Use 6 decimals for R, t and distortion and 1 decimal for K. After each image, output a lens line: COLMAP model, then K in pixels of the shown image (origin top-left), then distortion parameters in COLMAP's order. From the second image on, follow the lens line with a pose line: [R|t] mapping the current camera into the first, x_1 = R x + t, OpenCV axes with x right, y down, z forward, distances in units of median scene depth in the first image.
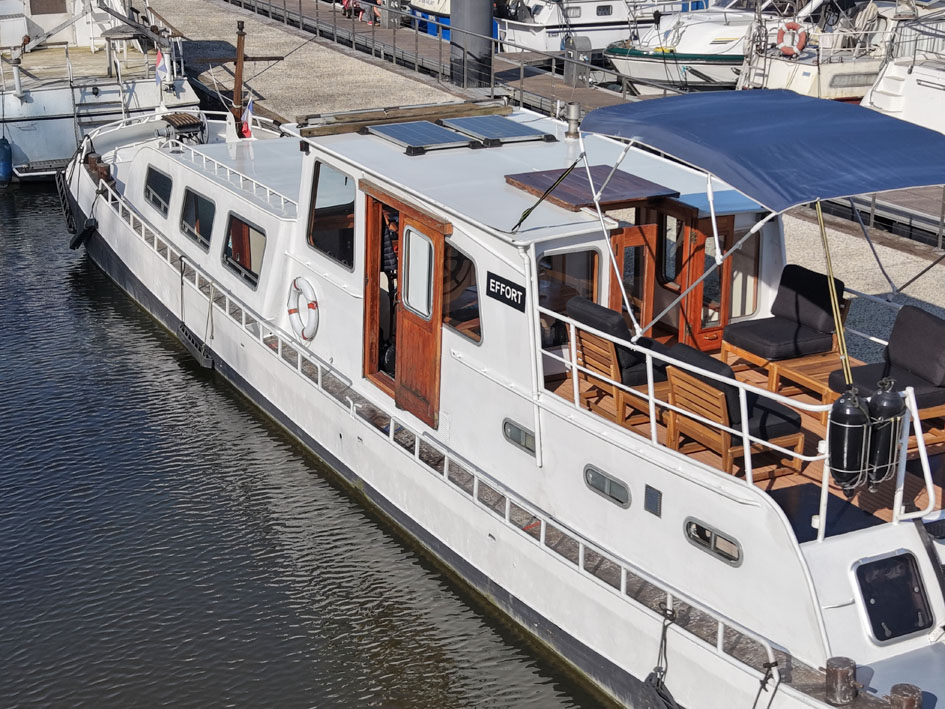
lens RADIAL K [[1607.1, 0, 472.5], [0, 1607.1, 354.5], [0, 0, 1]] dist [0.281476, -1.226982]
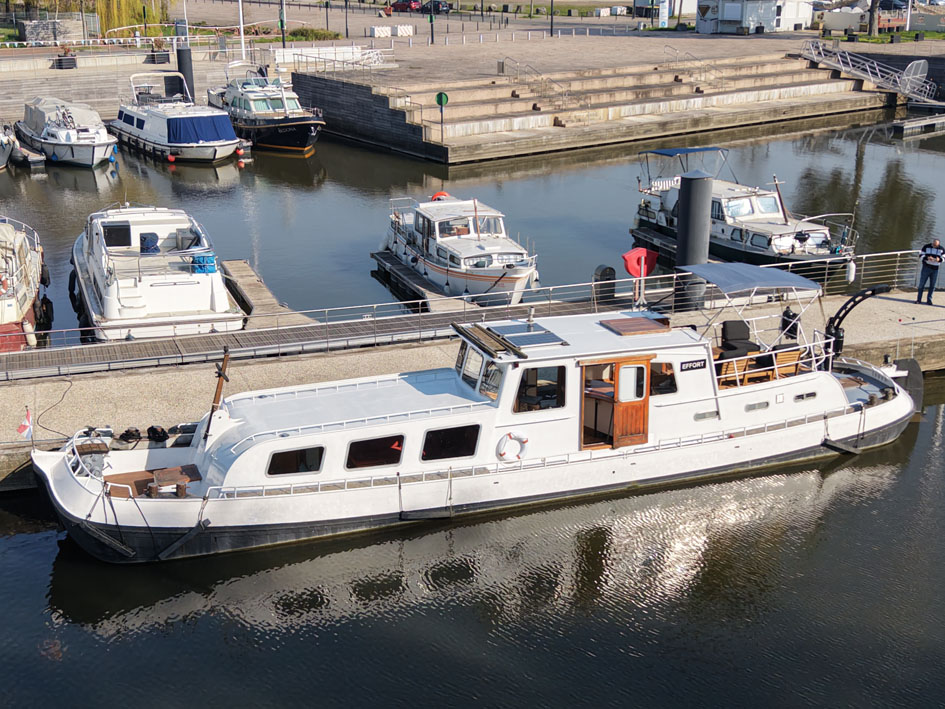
lens RADIAL K [[1287.7, 0, 478.4], [0, 1287.7, 383.1], [0, 0, 1]] dist [0.268500, -0.886025]
pose [[0.122720, -0.320671, 0.939207, -2.174146], [0.313149, 0.910527, 0.269961, -0.748349], [-0.941742, 0.260982, 0.212158, 0.985548]]
